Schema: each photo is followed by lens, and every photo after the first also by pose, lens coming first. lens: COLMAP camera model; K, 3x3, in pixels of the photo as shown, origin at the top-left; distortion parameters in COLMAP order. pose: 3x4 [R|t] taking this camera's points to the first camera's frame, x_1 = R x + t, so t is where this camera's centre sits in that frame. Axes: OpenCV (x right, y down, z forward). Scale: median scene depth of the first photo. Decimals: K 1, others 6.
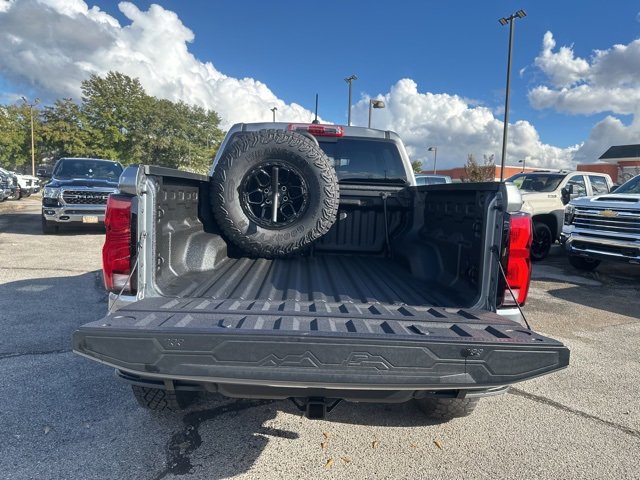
lens RADIAL K [[450.7, 0, 315.4], [0, 450.7, 239.6], [0, 0, 1]] dist [0.031340, -0.034611]
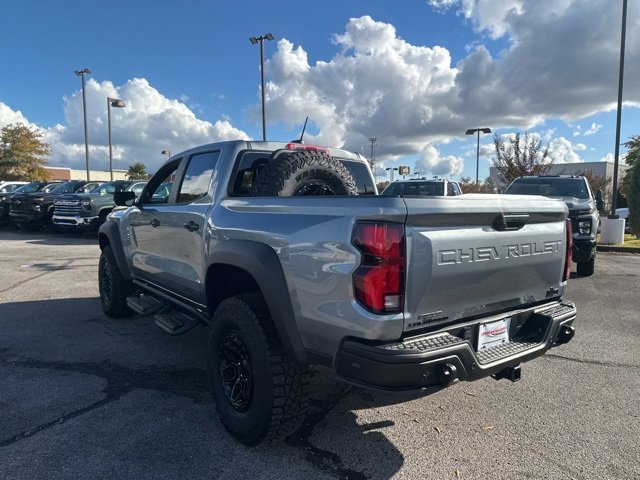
lens RADIAL K [[450.7, 0, 319.0], [0, 450.7, 243.1], [0, 0, 1]] dist [0.031340, -0.034611]
pose [[0.817716, -0.086350, 0.569108, -0.535643], [0.085906, 0.995919, 0.027676, -0.043262], [-0.569175, 0.026259, 0.821797, 0.100704]]
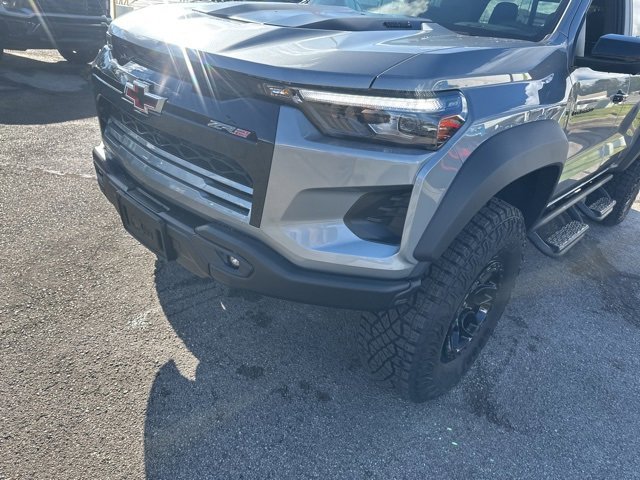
lens RADIAL K [[450.7, 0, 316.3], [0, 450.7, 237.7], [0, 0, 1]] dist [0.031340, -0.034611]
pose [[-0.693737, -0.439774, 0.570375, -0.407684], [-0.090417, 0.838849, 0.536802, -0.238280], [-0.714531, 0.320828, -0.621704, 1.985901]]
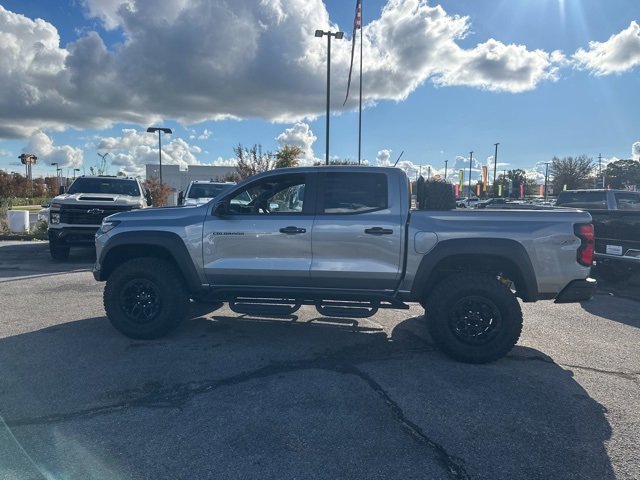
lens RADIAL K [[450.7, 0, 323.1], [0, 450.7, 238.4], [0, 0, 1]] dist [0.031340, -0.034611]
pose [[0.162234, -0.116466, 0.979855, -1.376697], [0.092951, 0.990398, 0.102330, -0.183748], [-0.982365, 0.074477, 0.171502, 0.904719]]
